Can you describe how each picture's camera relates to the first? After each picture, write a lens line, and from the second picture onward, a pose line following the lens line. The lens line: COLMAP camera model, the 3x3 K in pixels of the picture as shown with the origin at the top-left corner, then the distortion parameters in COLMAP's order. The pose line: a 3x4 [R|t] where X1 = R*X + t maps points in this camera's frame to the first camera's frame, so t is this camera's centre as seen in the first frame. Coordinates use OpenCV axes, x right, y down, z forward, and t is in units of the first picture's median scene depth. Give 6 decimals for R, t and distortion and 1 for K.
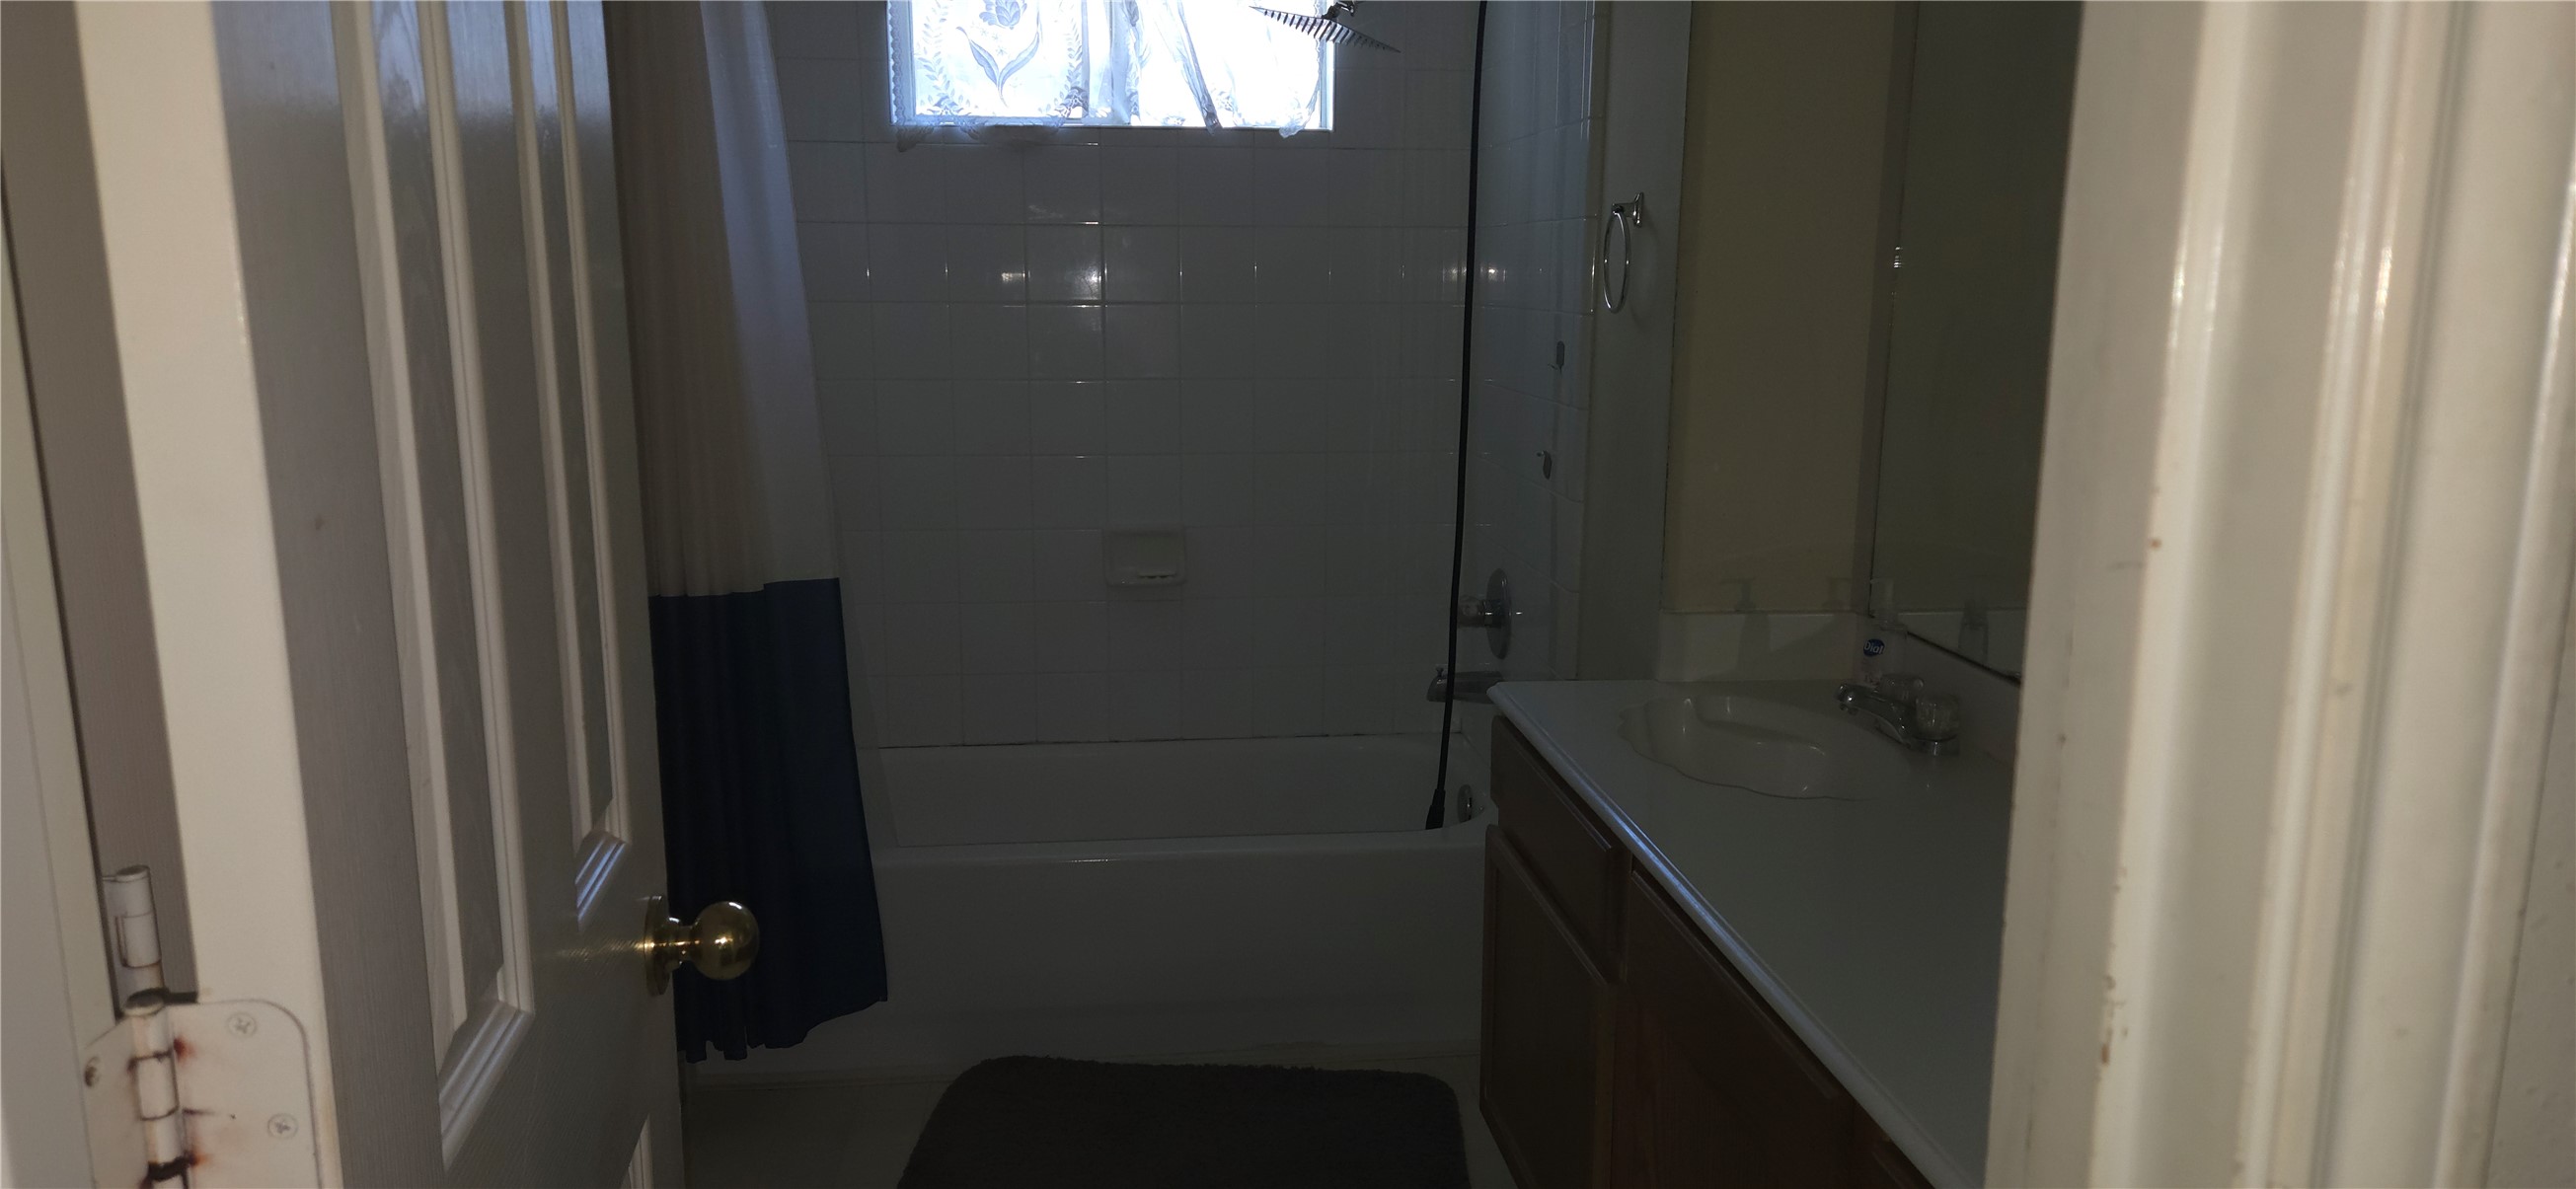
lens RADIAL K [[1711.8, 0, 1271.7], [0, 1711.8, 592.5], [0, 0, 1]] dist [0.071341, -0.055760]
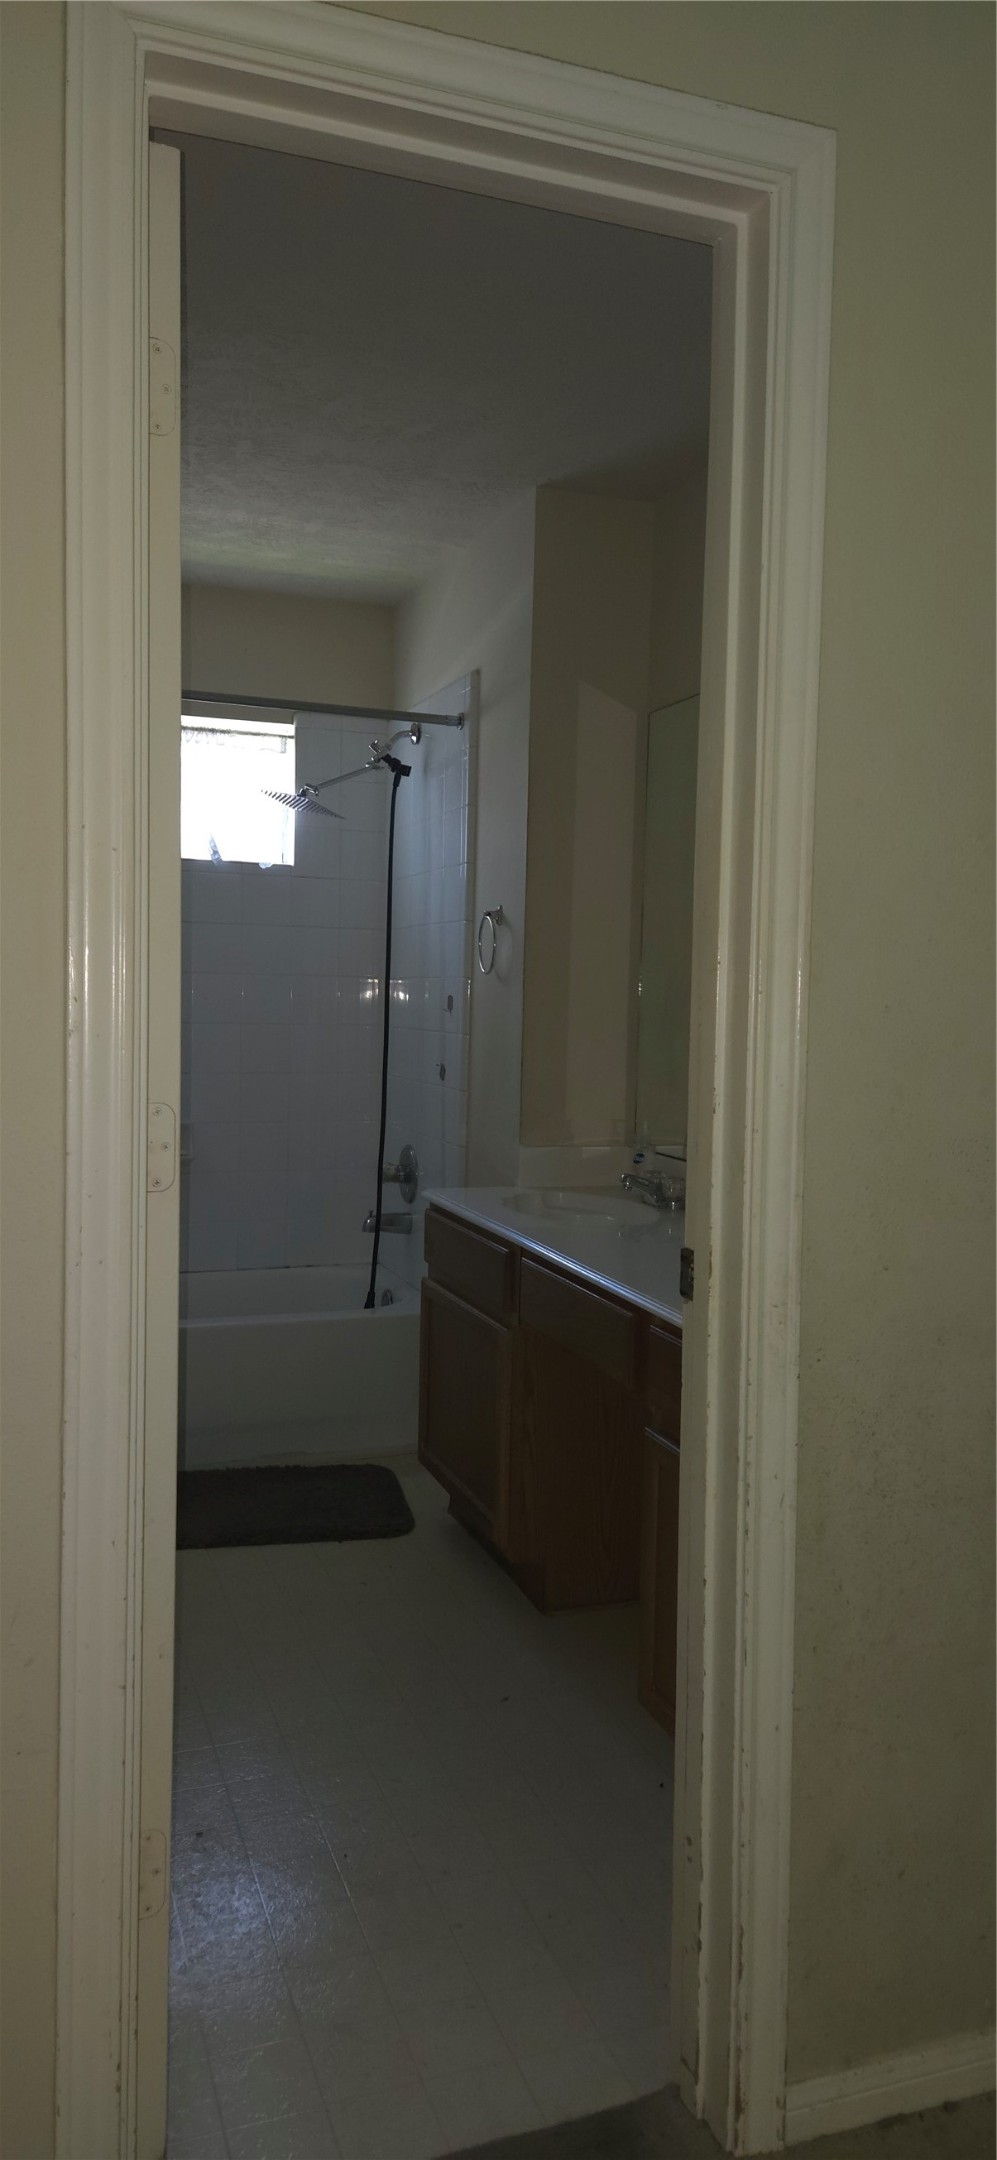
lens RADIAL K [[1435.6, 0, 492.7], [0, 1435.6, 1067.3], [0, 0, 1]] dist [0.071341, -0.055760]
pose [[0.970594, 0.005618, 0.240657, -0.118414], [0.026871, 0.990951, -0.131506, 0.100526], [-0.239218, 0.134105, 0.961660, -0.308000]]
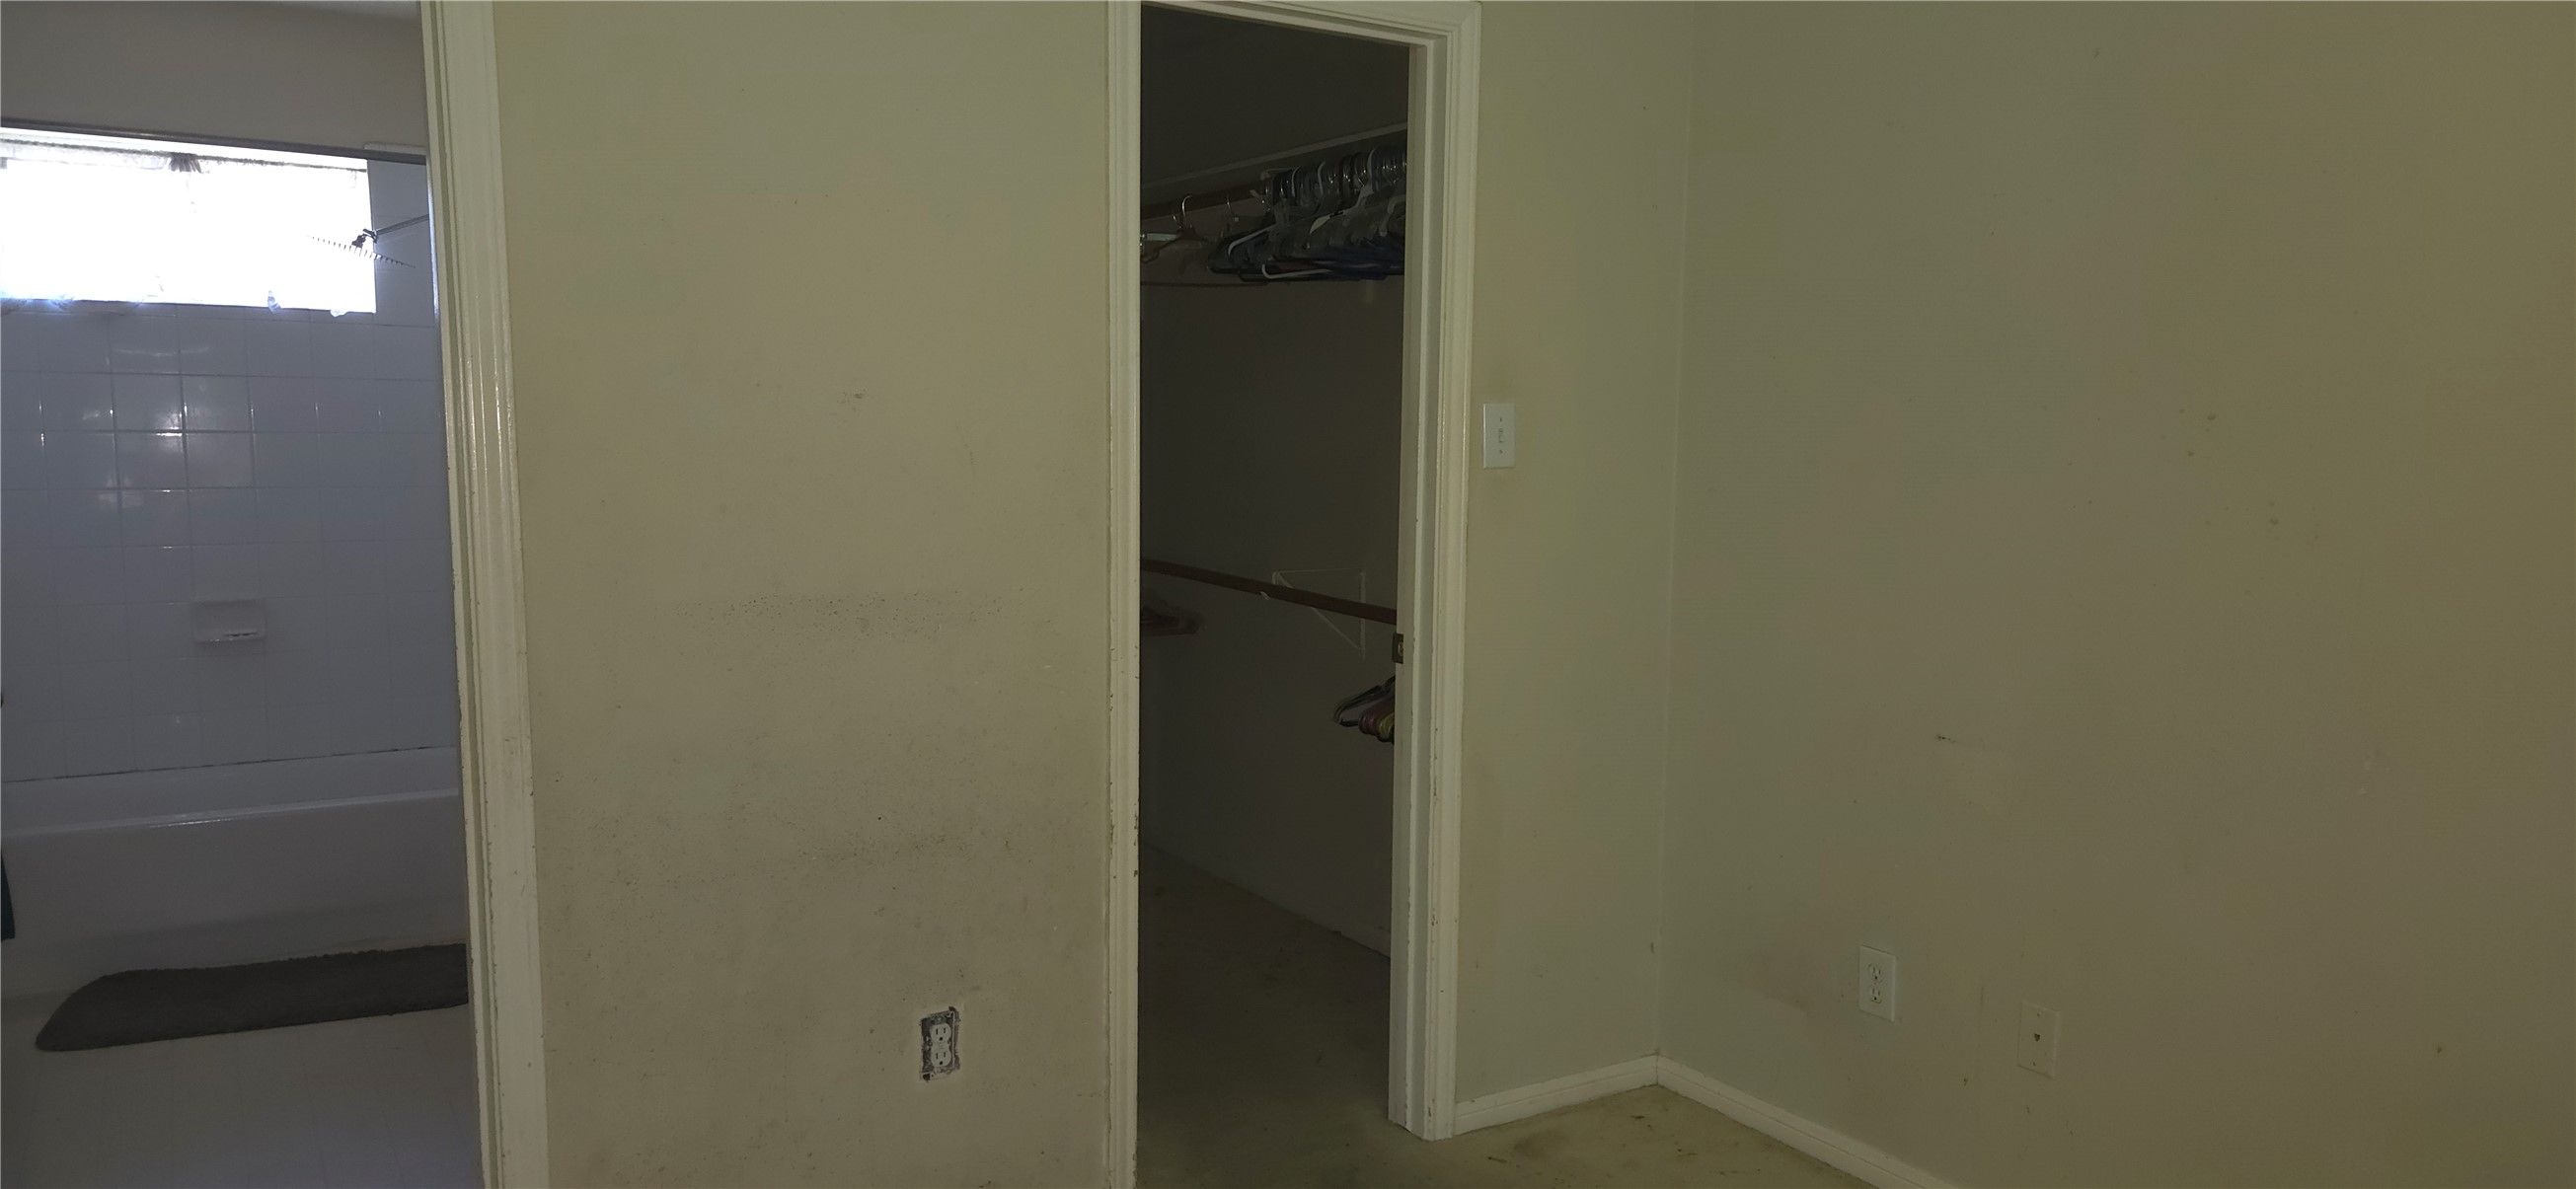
lens RADIAL K [[1711.8, 0, 1289.1], [0, 1711.8, 601.1], [0, 0, 1]] dist [0.071341, -0.055760]
pose [[0.893525, -0.041293, 0.447111, 0.067337], [0.077204, 0.995061, -0.062390, 0.132710], [-0.442327, 0.090266, 0.892300, -0.683129]]
